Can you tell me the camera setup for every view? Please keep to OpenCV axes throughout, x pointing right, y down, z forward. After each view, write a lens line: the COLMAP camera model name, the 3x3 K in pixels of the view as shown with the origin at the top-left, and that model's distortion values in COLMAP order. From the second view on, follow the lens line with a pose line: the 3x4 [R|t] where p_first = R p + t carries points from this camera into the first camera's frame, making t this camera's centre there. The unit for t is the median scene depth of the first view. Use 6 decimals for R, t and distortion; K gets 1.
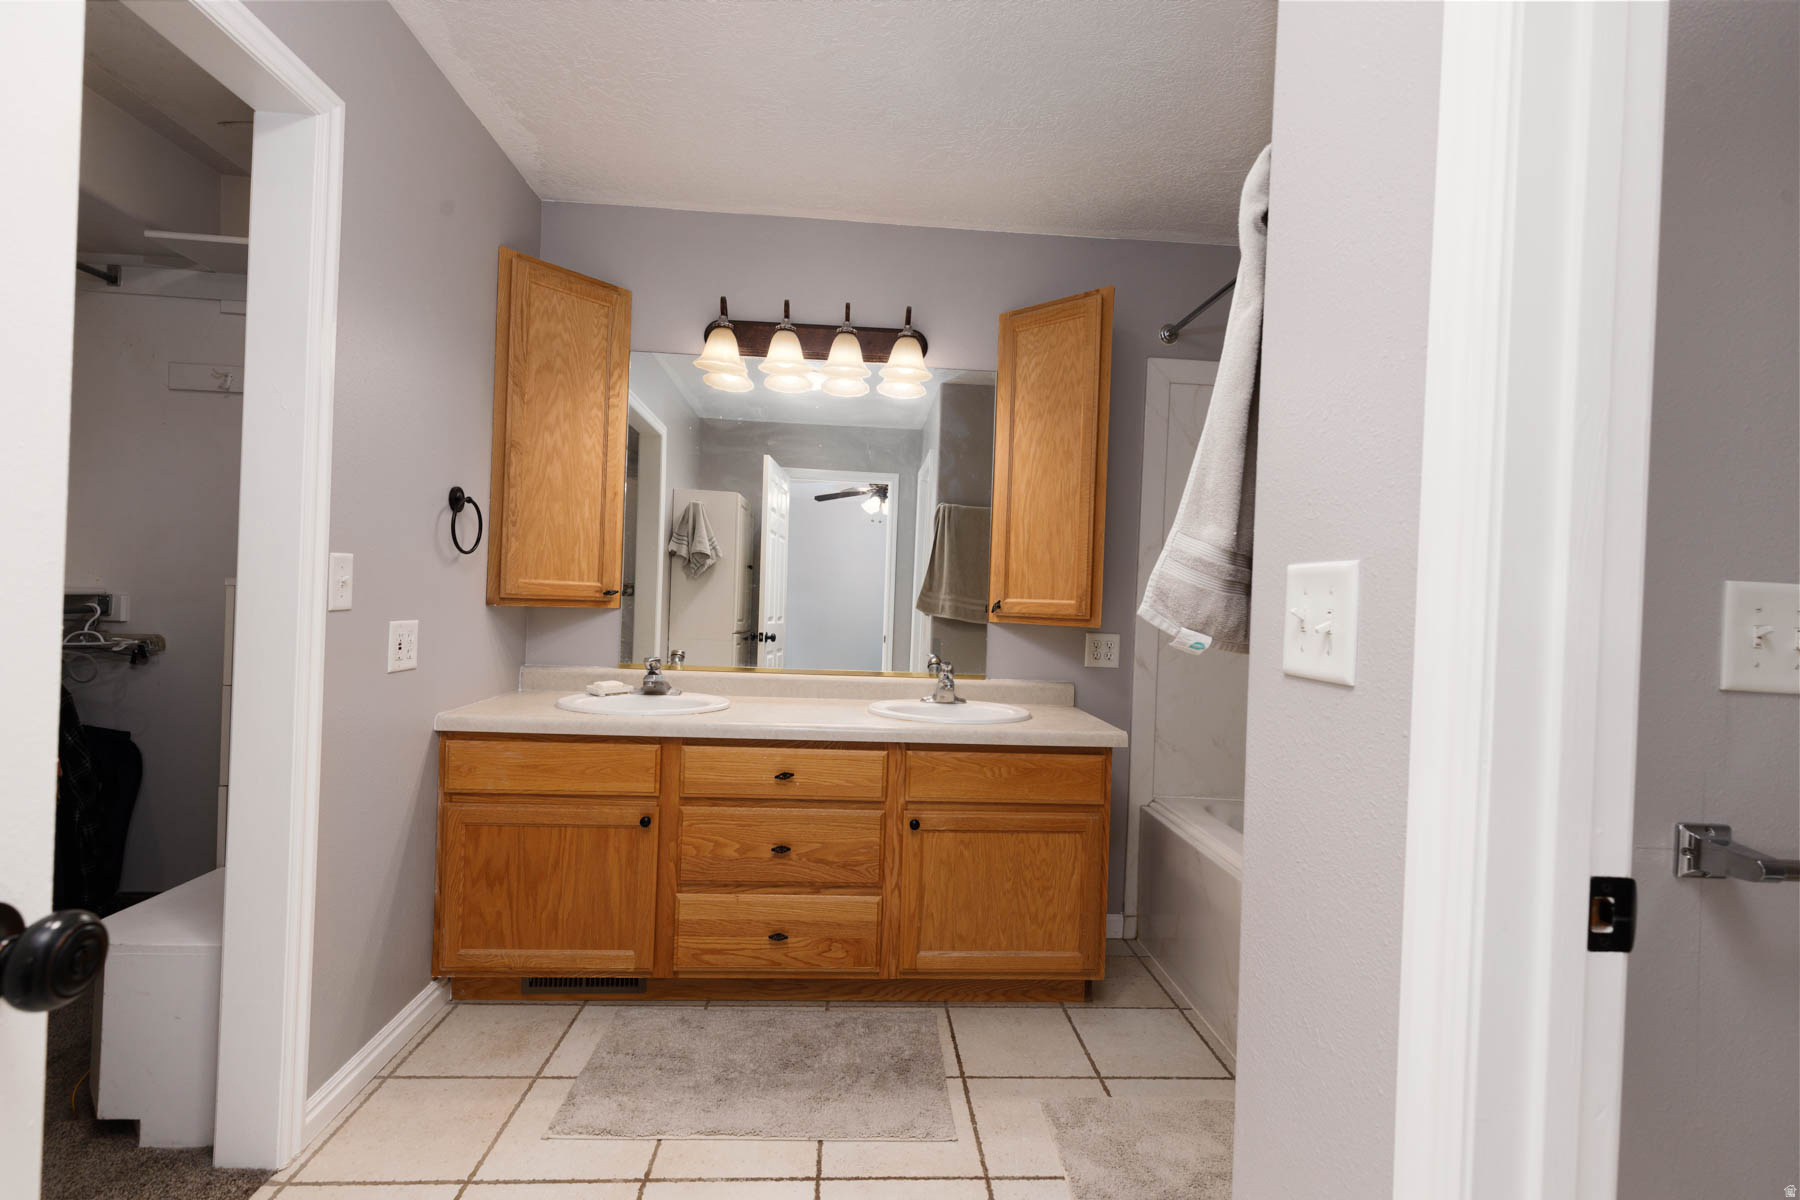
lens RADIAL K [[806.2, 0, 896.5], [0, 806.2, 599.6], [0, 0, 1]] dist [0.010004, -0.002484]
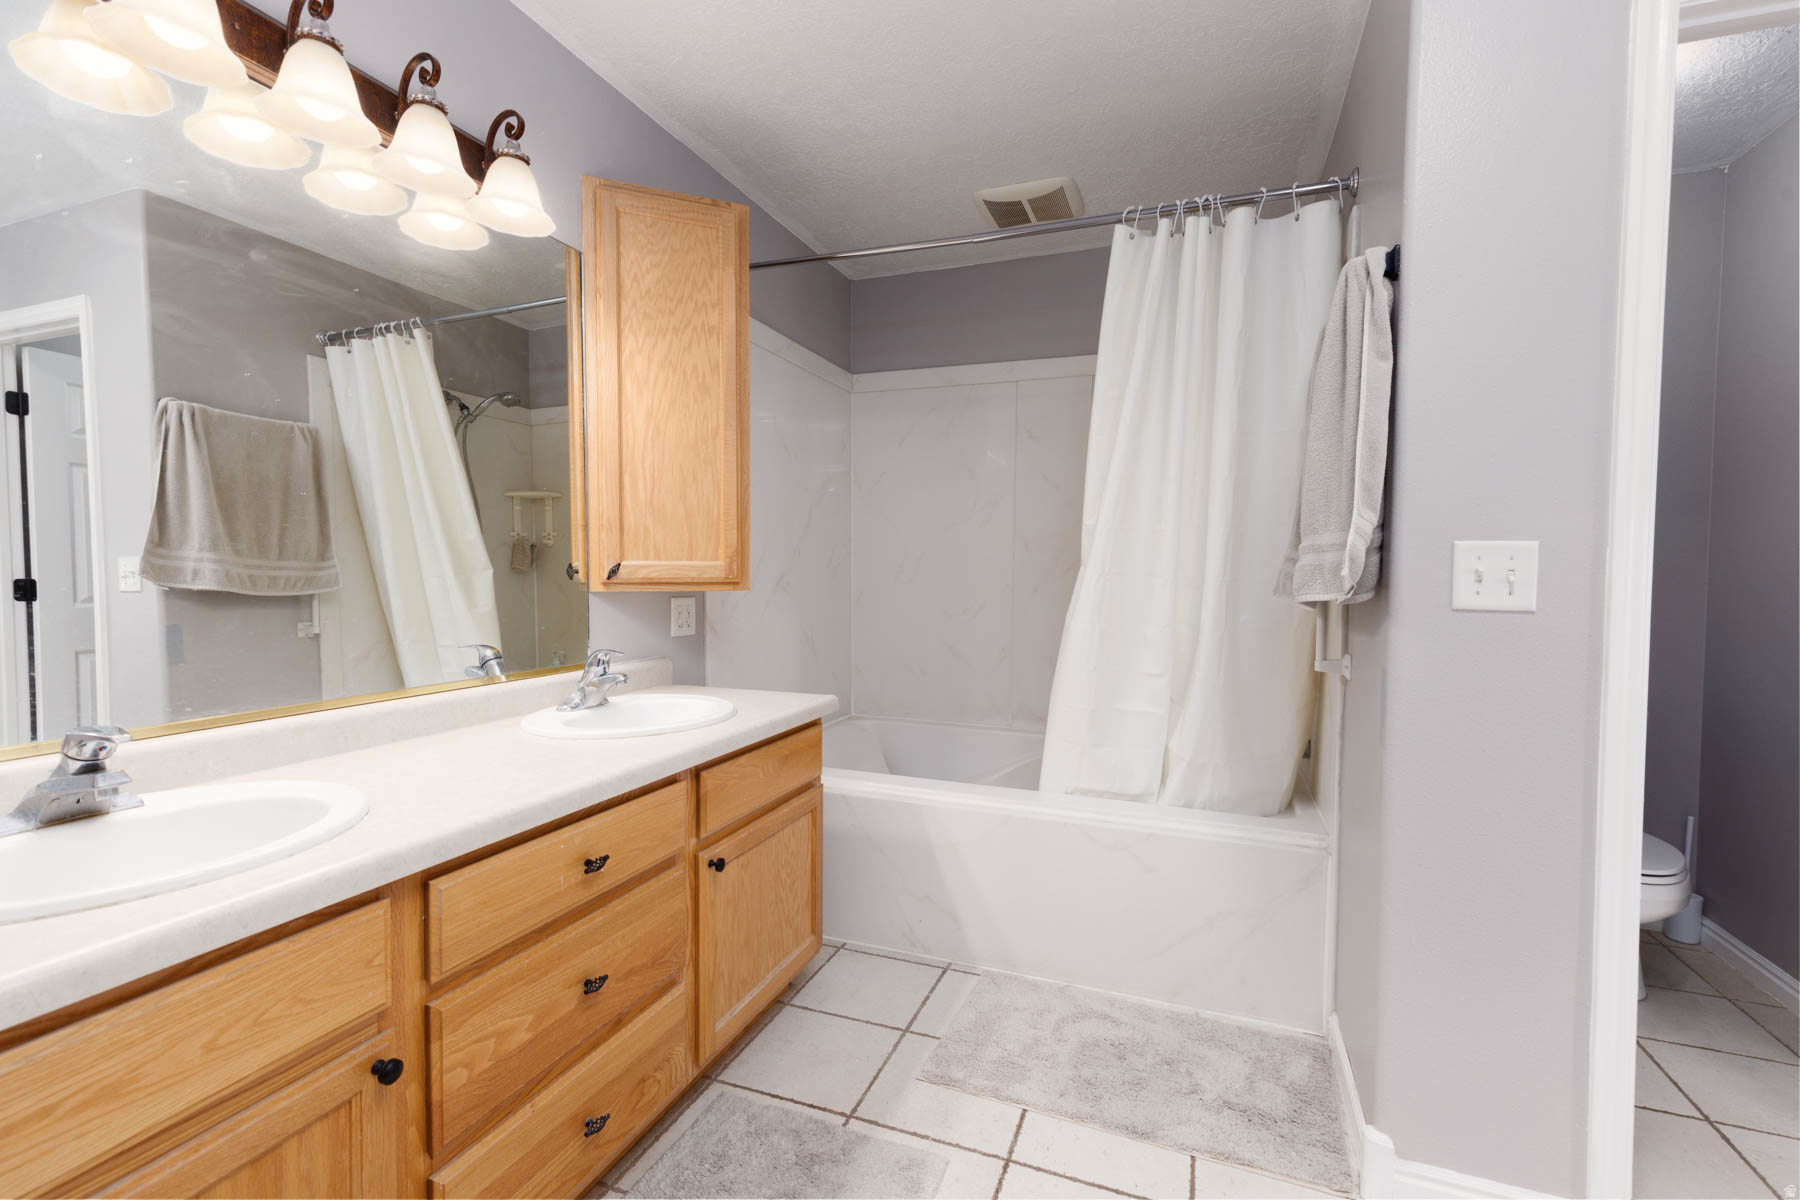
lens RADIAL K [[806.2, 0, 896.5], [0, 806.2, 599.6], [0, 0, 1]] dist [0.010004, -0.002484]
pose [[0.411120, -0.066538, 0.909150, -0.581533], [0.008540, 0.997570, 0.069148, -0.018961], [-0.911541, -0.020663, 0.410689, 0.548468]]
